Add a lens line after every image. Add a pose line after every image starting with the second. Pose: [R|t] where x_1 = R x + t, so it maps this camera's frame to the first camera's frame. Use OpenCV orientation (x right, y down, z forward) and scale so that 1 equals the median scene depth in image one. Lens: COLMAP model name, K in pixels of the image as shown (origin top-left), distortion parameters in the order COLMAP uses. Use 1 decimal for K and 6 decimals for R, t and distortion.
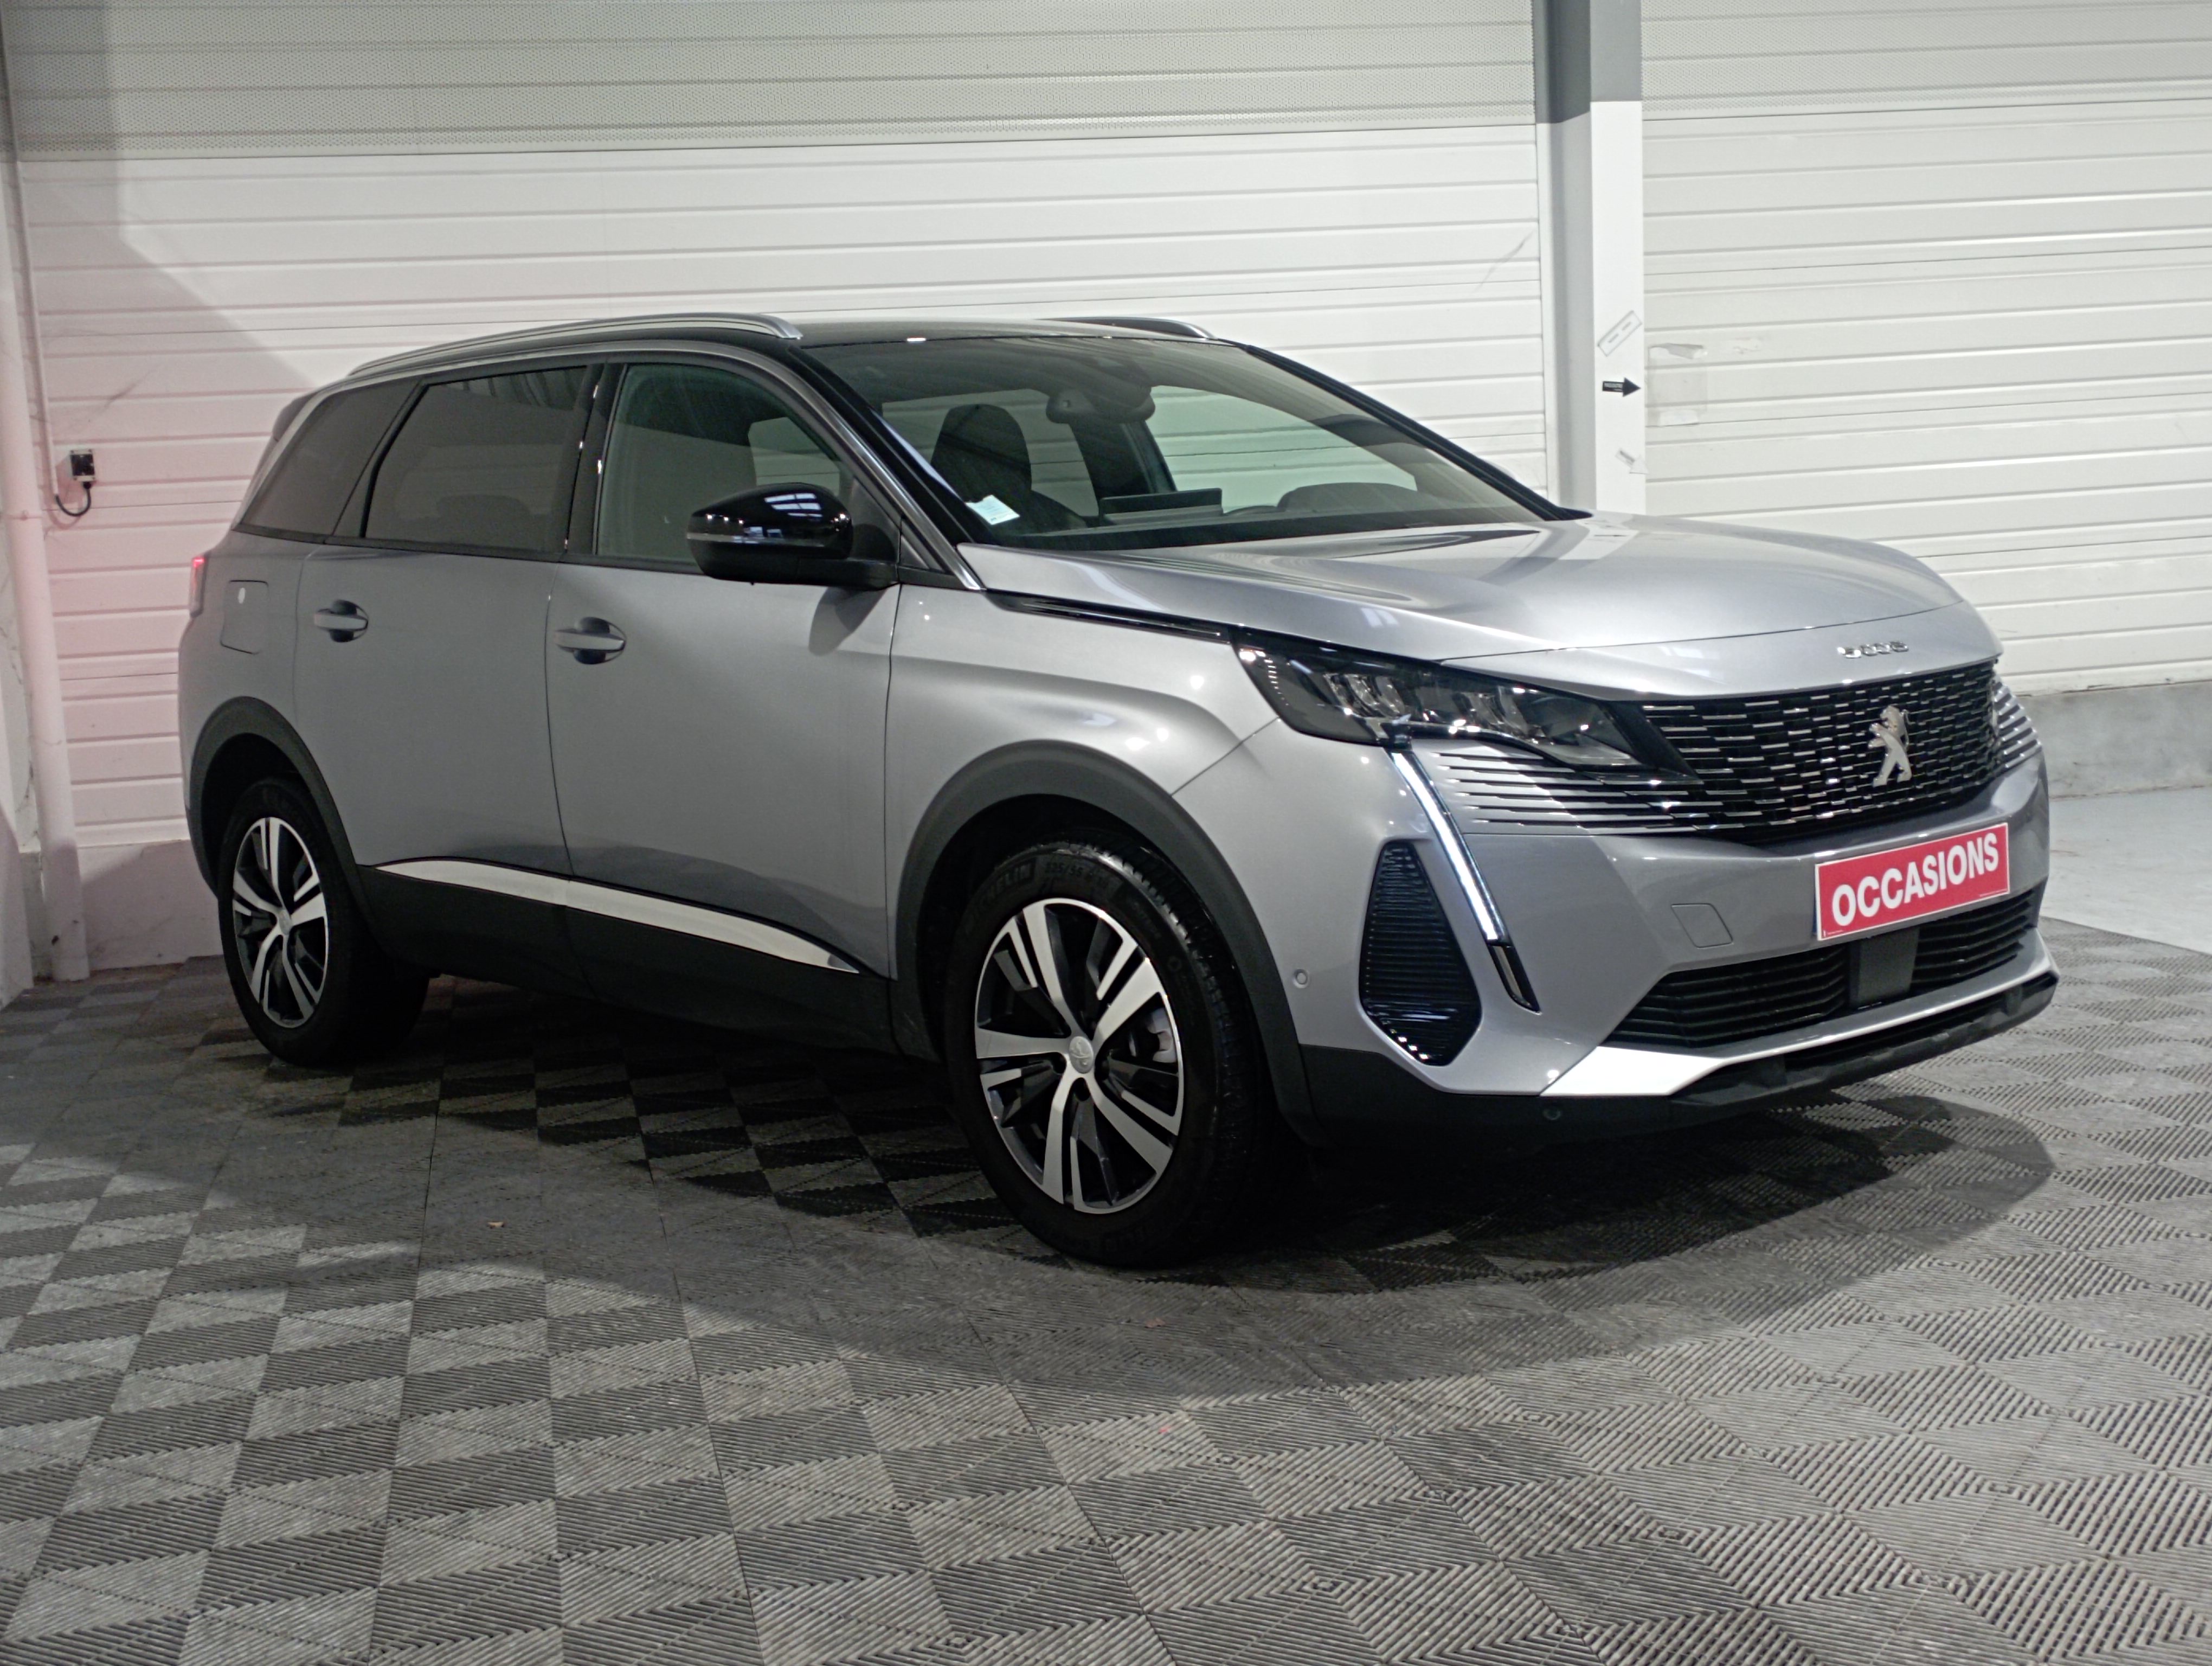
lens RADIAL K [[2682.0, 0, 1102.8], [0, 2682.0, 843.9], [0, 0, 1]] dist [0.084124, 0.000000]
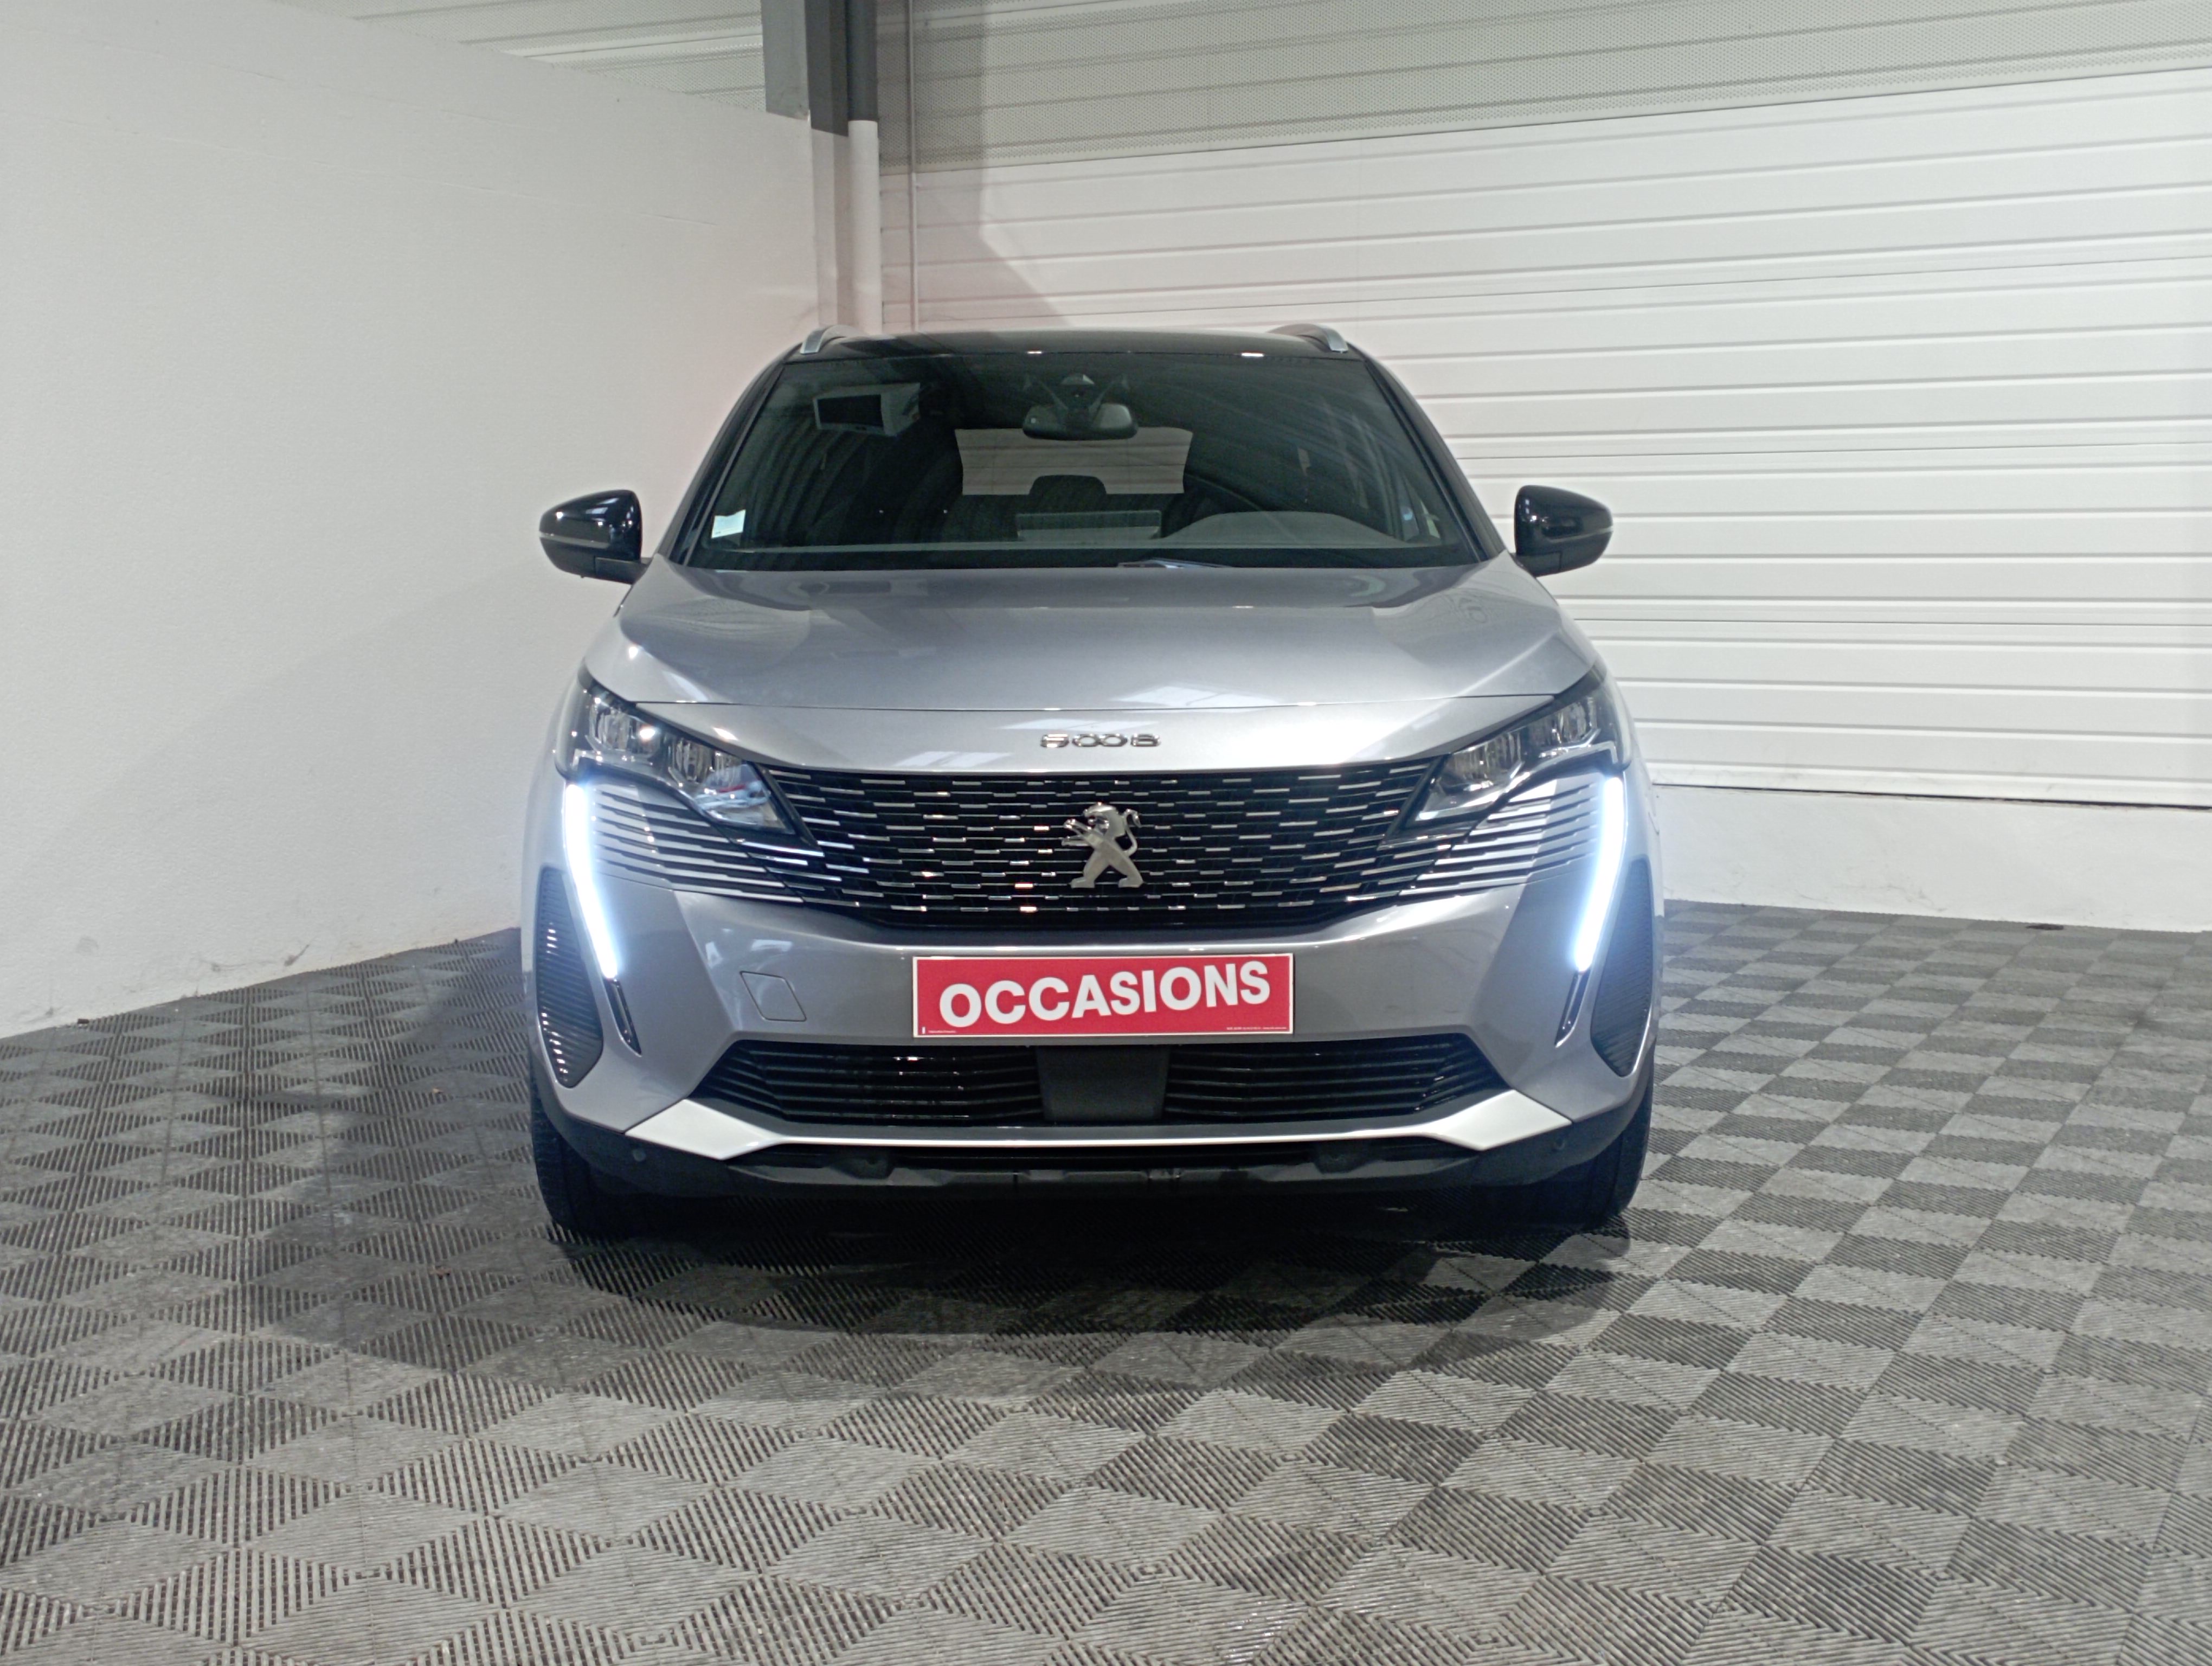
lens RADIAL K [[2682.0, 0, 1116.6], [0, 2682.0, 823.0], [0, 0, 1]] dist [0.084124, 0.000000]
pose [[0.760081, 0.128805, -0.636935, 0.878670], [-0.114552, 0.991368, 0.063781, -0.103483], [0.639652, 0.024484, 0.768275, 0.303272]]
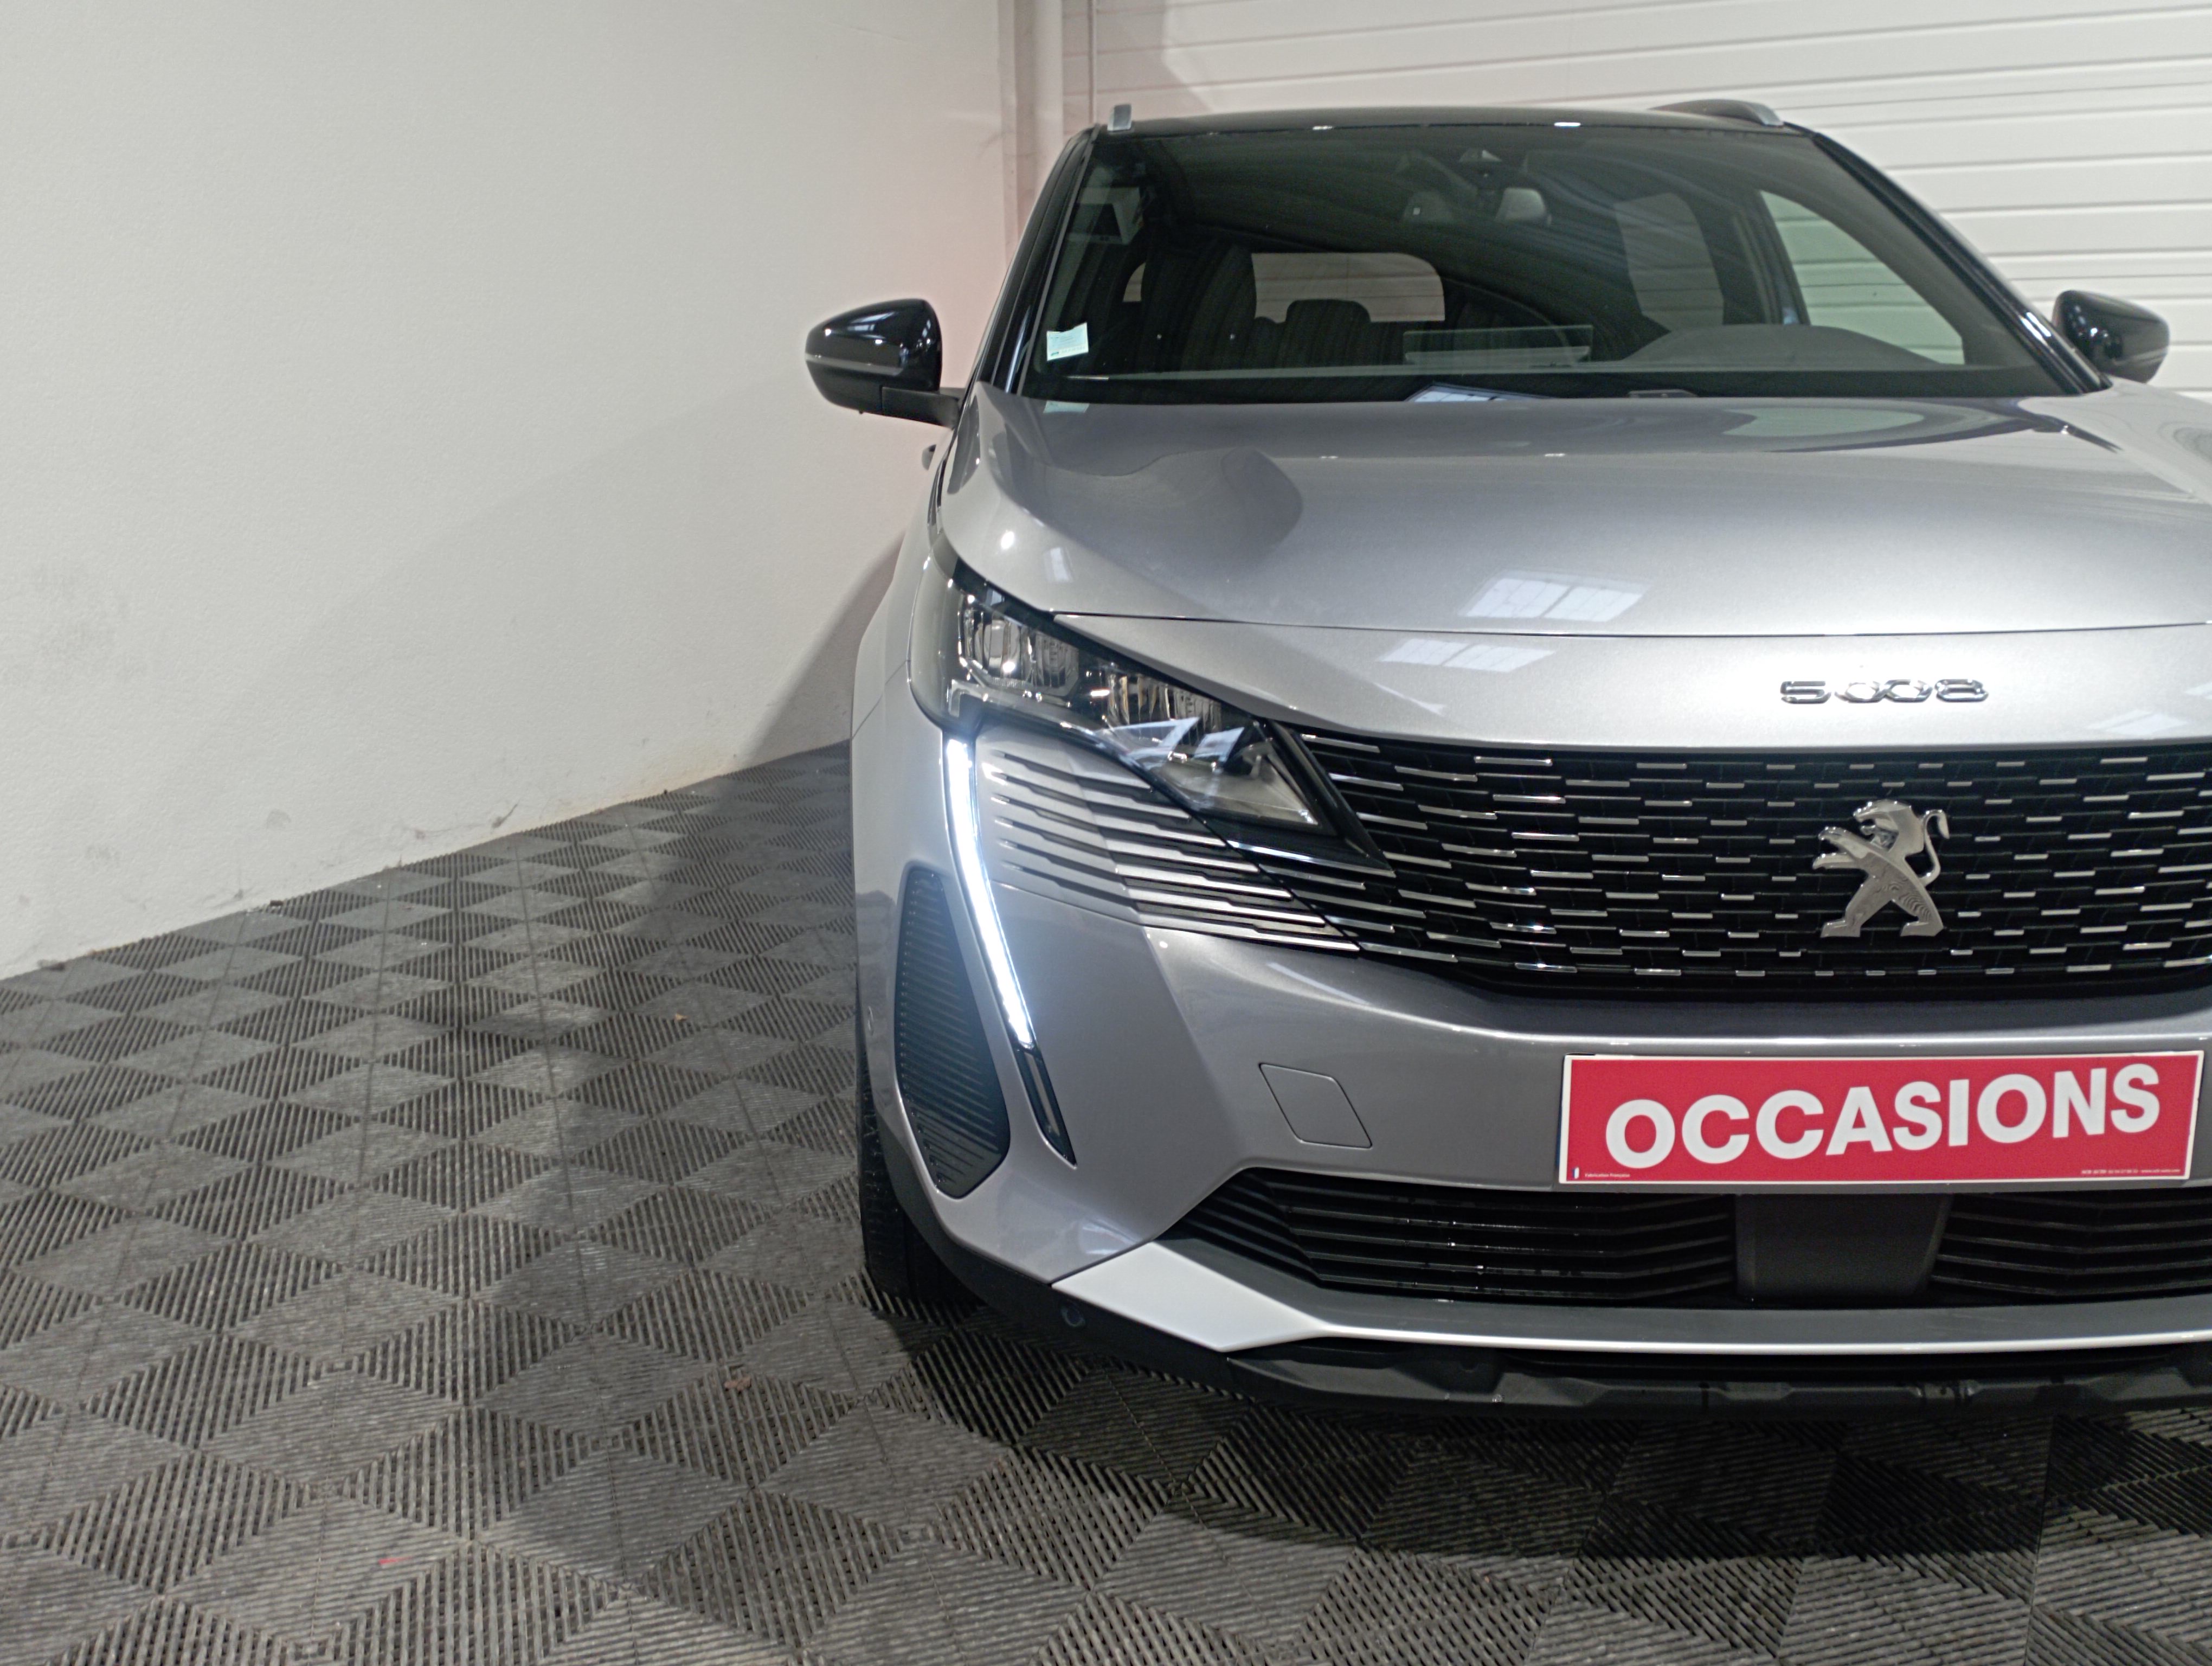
lens RADIAL K [[2008.2, 0, 1113.3], [0, 2008.2, 839.5], [0, 0, 1]] dist [0.091656, -0.063640]
pose [[0.763602, 0.203757, -0.612695, 0.425513], [-0.118617, 0.977022, 0.177084, -0.097315], [0.634698, -0.062546, 0.770225, 0.586715]]
